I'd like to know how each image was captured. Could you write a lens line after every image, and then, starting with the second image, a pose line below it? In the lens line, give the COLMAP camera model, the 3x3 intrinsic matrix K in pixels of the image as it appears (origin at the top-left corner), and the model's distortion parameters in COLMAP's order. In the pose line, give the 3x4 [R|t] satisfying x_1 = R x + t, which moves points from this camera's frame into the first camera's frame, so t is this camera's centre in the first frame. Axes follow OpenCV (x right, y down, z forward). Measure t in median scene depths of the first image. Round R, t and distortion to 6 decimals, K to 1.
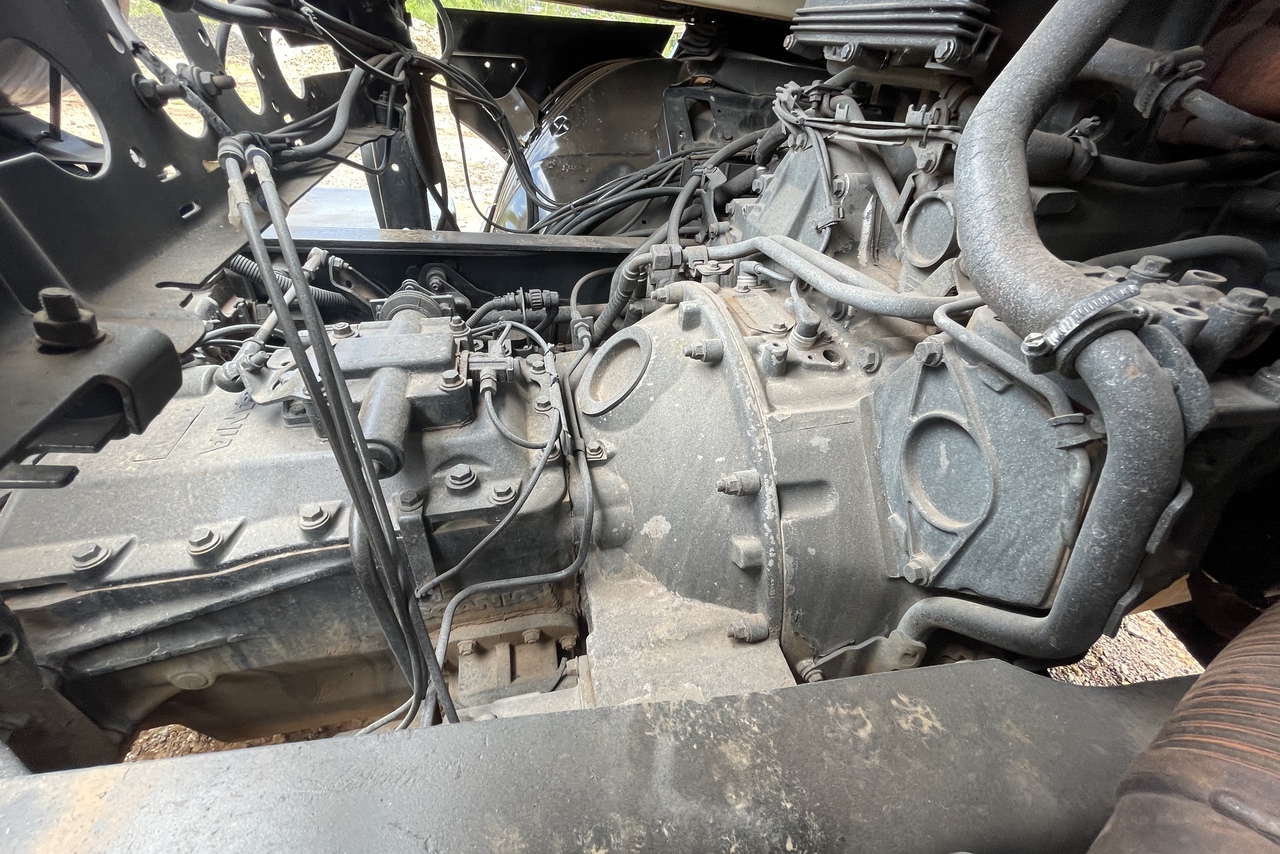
lens RADIAL K [[516.4, 0, 637.5], [0, 516.4, 424.3], [0, 0, 1]] dist [-0.001776, 0.000485]
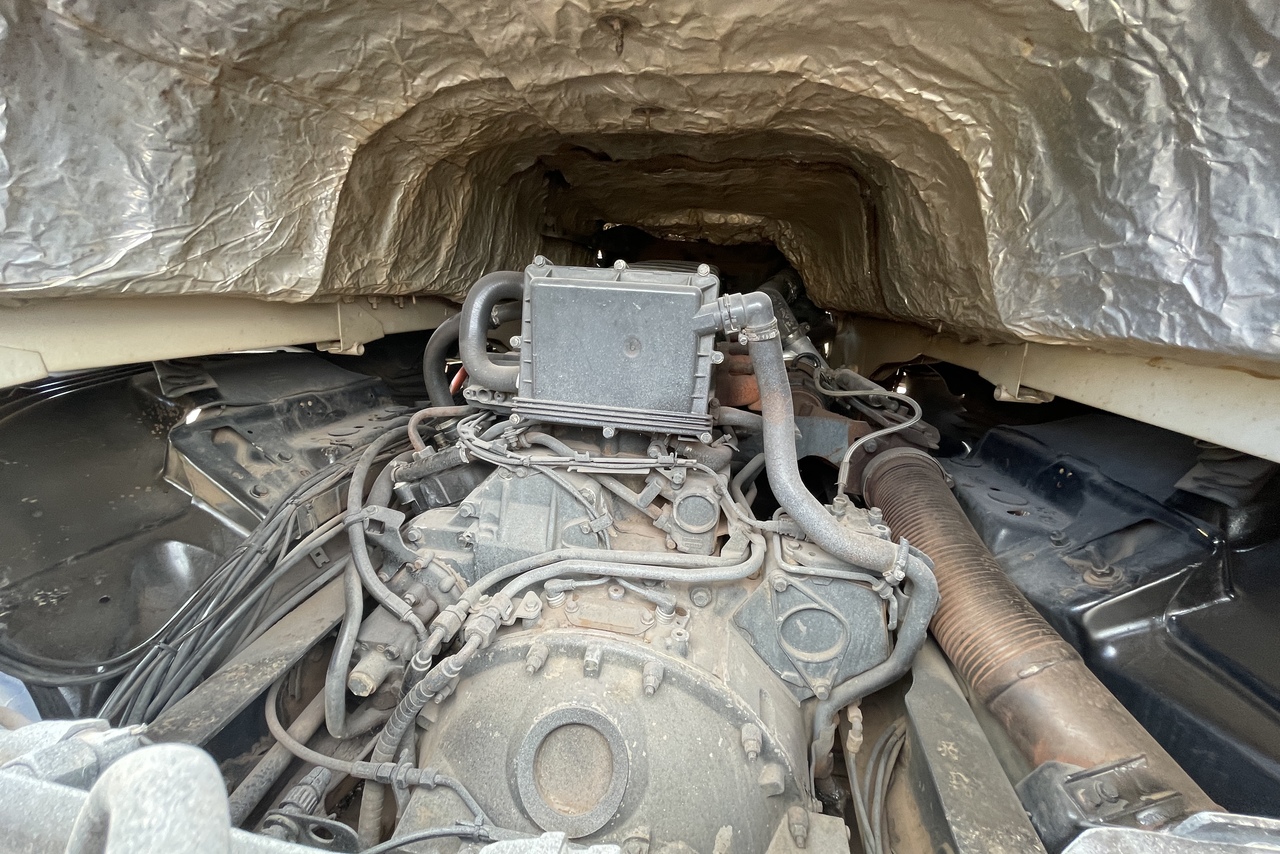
lens RADIAL K [[516.4, 0, 640.0], [0, 516.4, 423.0], [0, 0, 1]] dist [-0.001776, 0.000485]
pose [[0.374443, -0.318858, 0.870702, -0.702006], [0.532886, 0.842458, 0.079349, -0.732303], [-0.758831, 0.434274, 0.485368, 0.217570]]
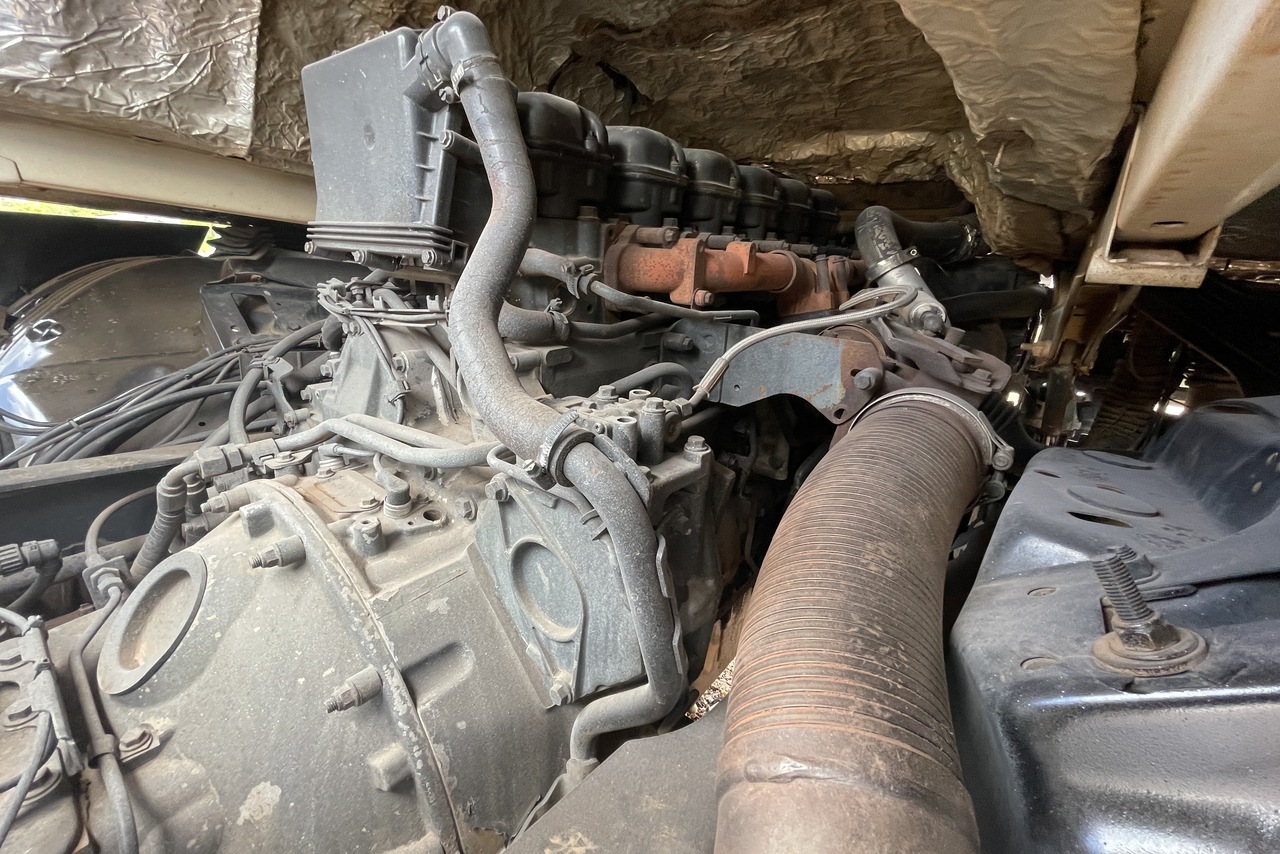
lens RADIAL K [[516.4, 0, 638.9], [0, 516.4, 423.9], [0, 0, 1]] dist [-0.001776, 0.000485]
pose [[0.776267, -0.192662, 0.600242, 0.120755], [0.361121, 0.916351, -0.172897, 0.024612], [-0.516722, 0.350974, 0.780907, -0.059962]]
